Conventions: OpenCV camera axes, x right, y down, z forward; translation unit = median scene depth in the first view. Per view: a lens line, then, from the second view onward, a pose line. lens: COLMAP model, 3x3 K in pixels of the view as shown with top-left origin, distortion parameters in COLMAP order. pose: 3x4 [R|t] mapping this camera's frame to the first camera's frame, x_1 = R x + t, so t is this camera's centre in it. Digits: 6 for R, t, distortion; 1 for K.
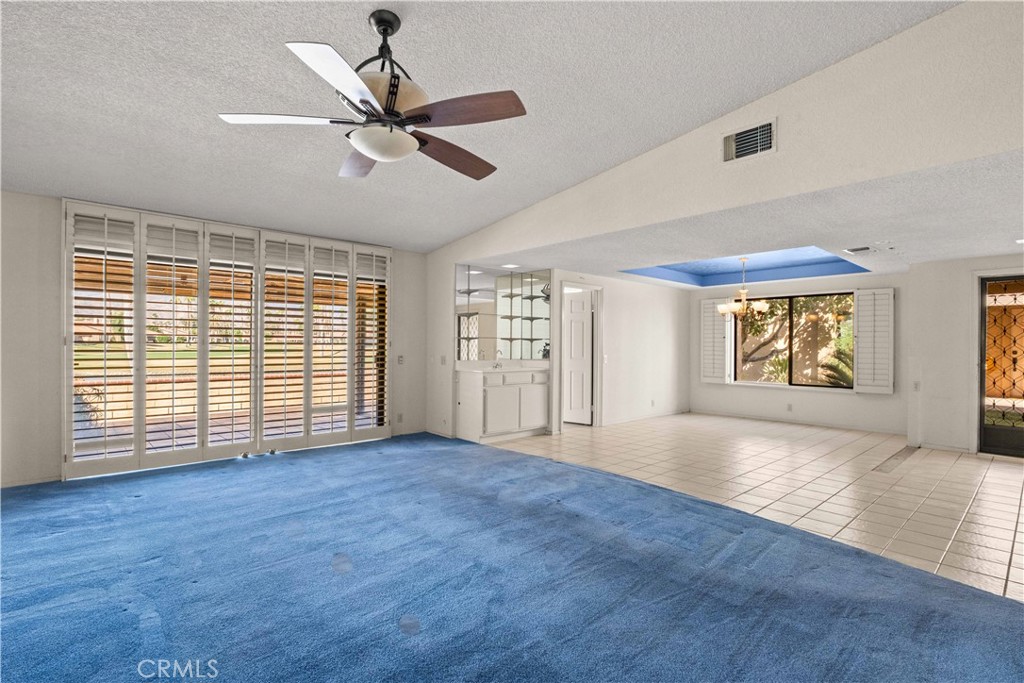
lens RADIAL K [[486.3, 0, 512.0], [0, 486.3, 341.5], [0, 0, 1]] dist [0.000007, -0.000098]
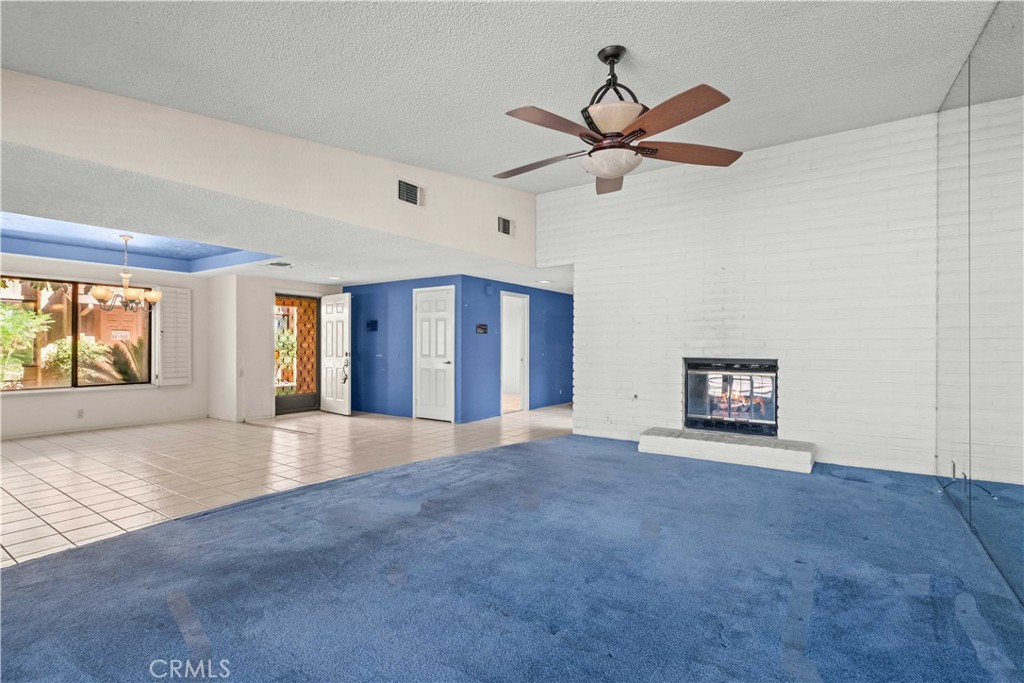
lens RADIAL K [[486.3, 0, 512.0], [0, 486.3, 341.5], [0, 0, 1]] dist [0.000007, -0.000098]
pose [[-0.211090, -0.002155, 0.977464, -0.428637], [-0.013470, 0.999909, -0.000705, 0.001541], [-0.977374, -0.013315, -0.211100, 0.469985]]
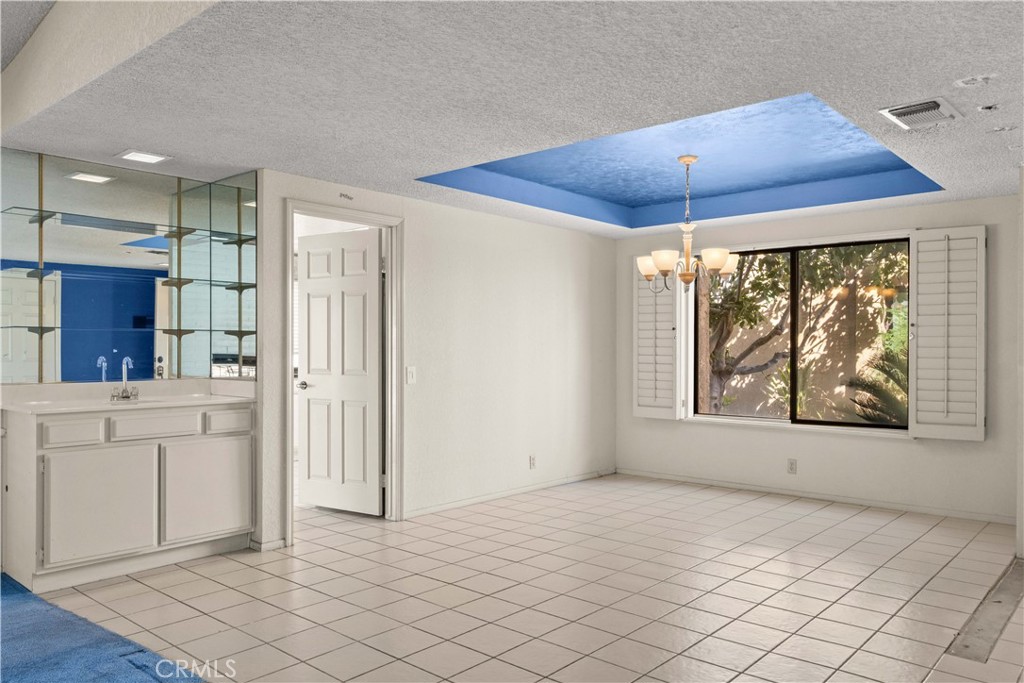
lens RADIAL K [[733.8, 0, 517.9], [0, 733.8, 350.8], [0, 0, 1]] dist [-0.002878, 0.031581]
pose [[0.993630, -0.005896, 0.112539, 0.212155], [0.004647, 0.999925, 0.011360, 0.005648], [-0.112597, -0.010765, 0.993582, 0.287221]]
